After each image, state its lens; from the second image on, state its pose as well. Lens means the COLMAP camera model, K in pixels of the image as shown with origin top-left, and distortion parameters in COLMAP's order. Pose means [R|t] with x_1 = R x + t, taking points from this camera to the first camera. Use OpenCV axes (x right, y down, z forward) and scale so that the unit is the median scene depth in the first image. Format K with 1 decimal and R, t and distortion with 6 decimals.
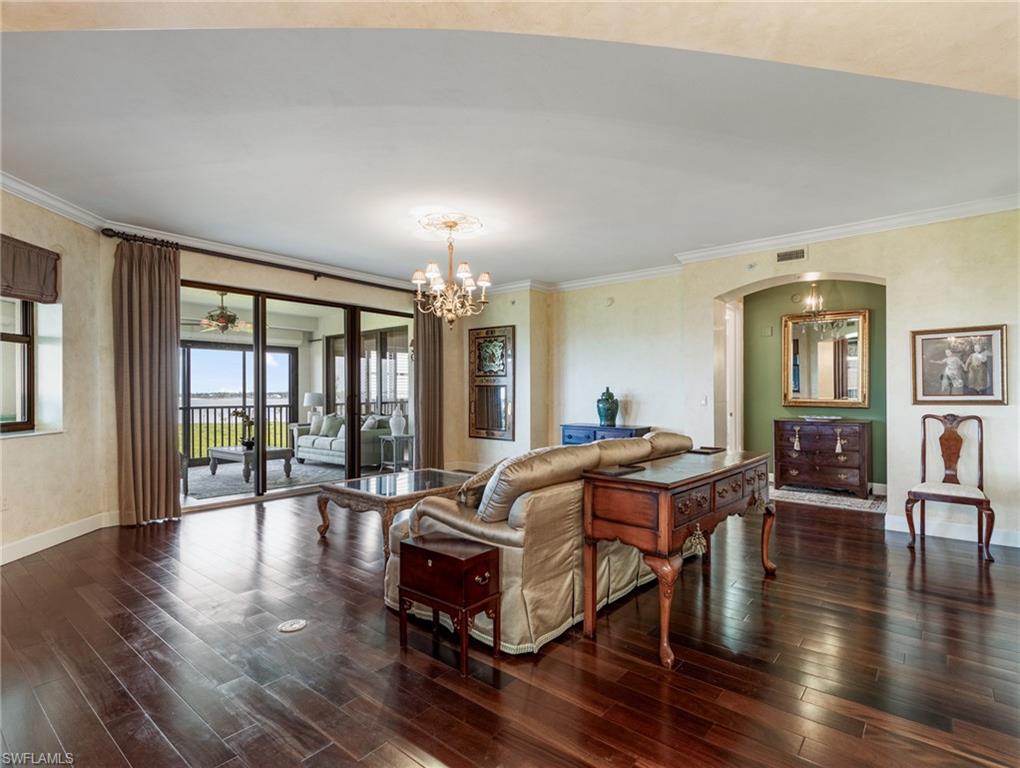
lens RADIAL K [[516.8, 0, 516.3], [0, 516.8, 387.5], [0, 0, 1]] dist [0.006723, 0.000005]
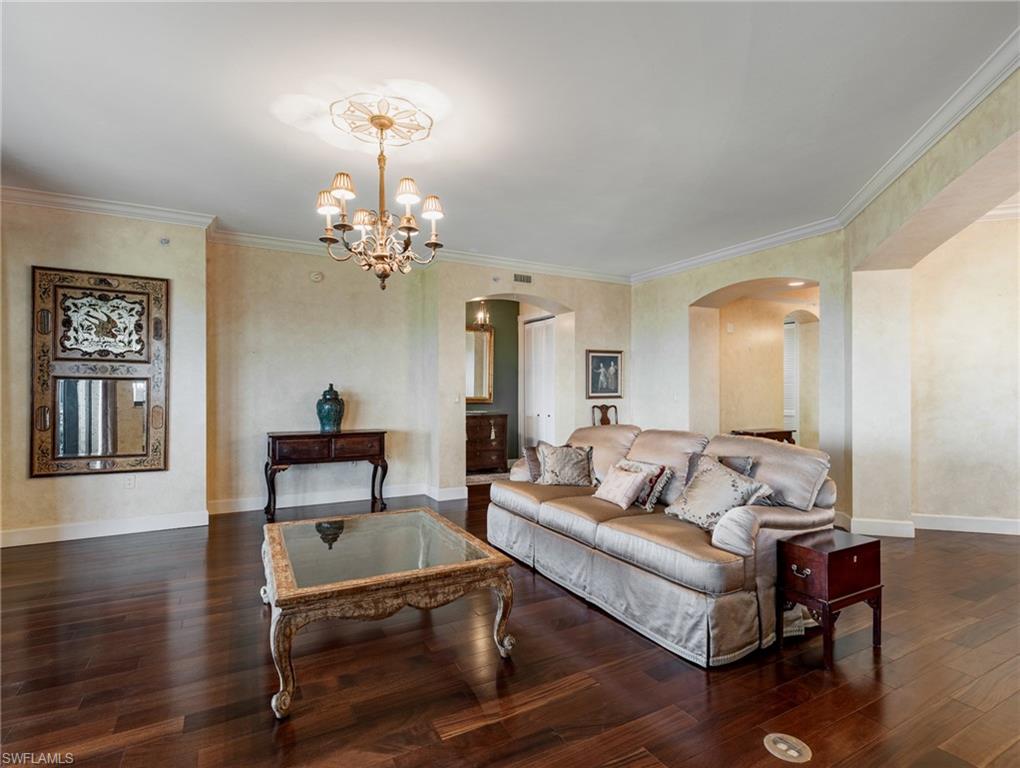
lens RADIAL K [[516.8, 0, 516.3], [0, 516.8, 387.5], [0, 0, 1]] dist [0.006723, 0.000005]
pose [[0.366365, 0.011087, 0.930405, -0.493181], [-0.007936, 0.999930, -0.008790, 0.010282], [-0.930437, -0.004164, 0.366427, 0.462134]]
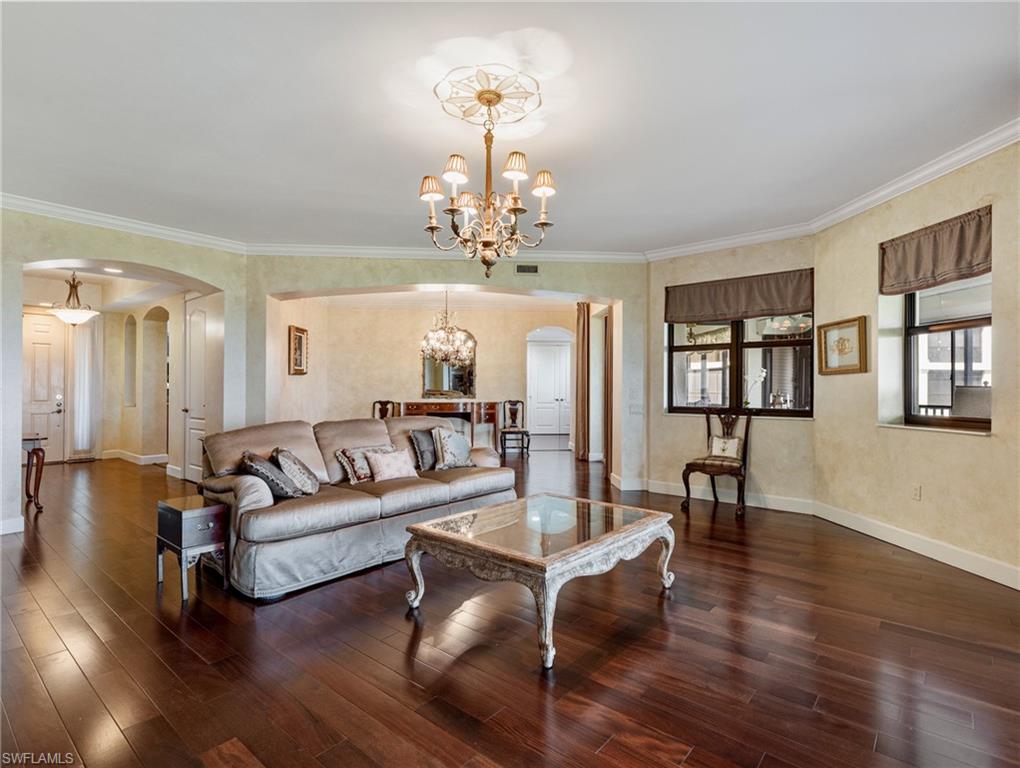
lens RADIAL K [[516.8, 0, 516.3], [0, 516.8, 387.5], [0, 0, 1]] dist [0.006723, 0.000005]
pose [[-0.999968, 0.000091, 0.008037, -0.122623], [-0.000003, 0.999931, -0.011727, 0.015890], [-0.008037, -0.011726, -0.999899, 1.194597]]
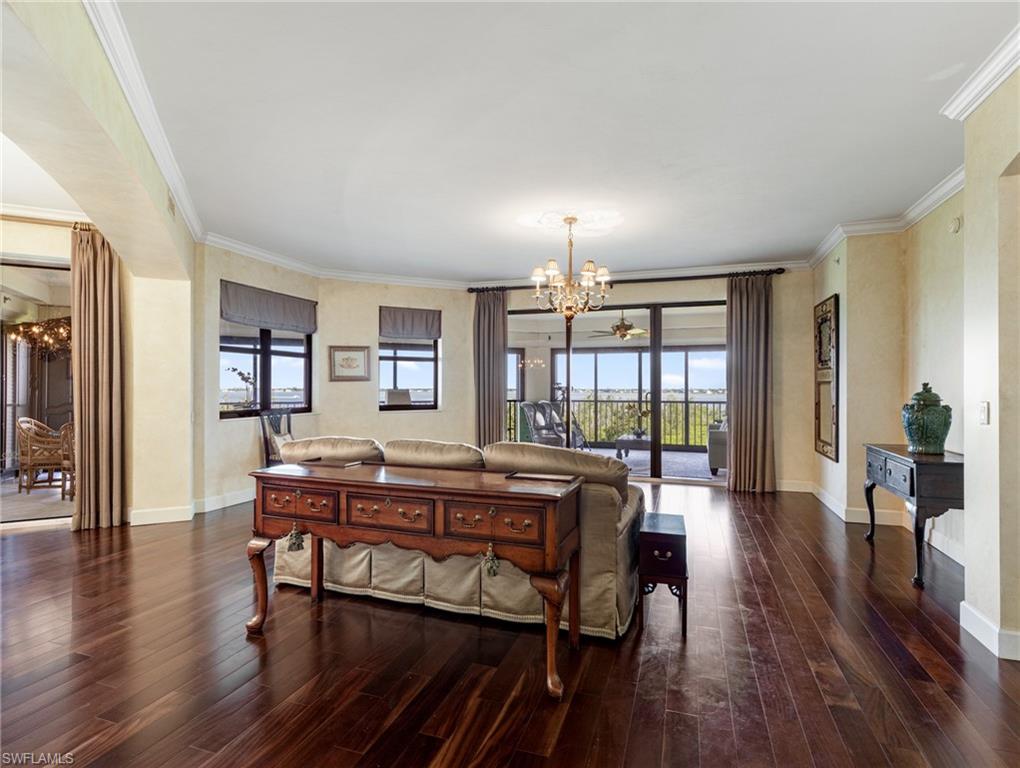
lens RADIAL K [[516.8, 0, 516.3], [0, 516.8, 387.5], [0, 0, 1]] dist [0.006723, 0.000005]
pose [[0.357496, 0.003044, -0.933910, 0.573188], [0.005434, 0.999971, 0.005340, -0.001677], [0.933899, -0.006984, 0.357469, 0.412376]]
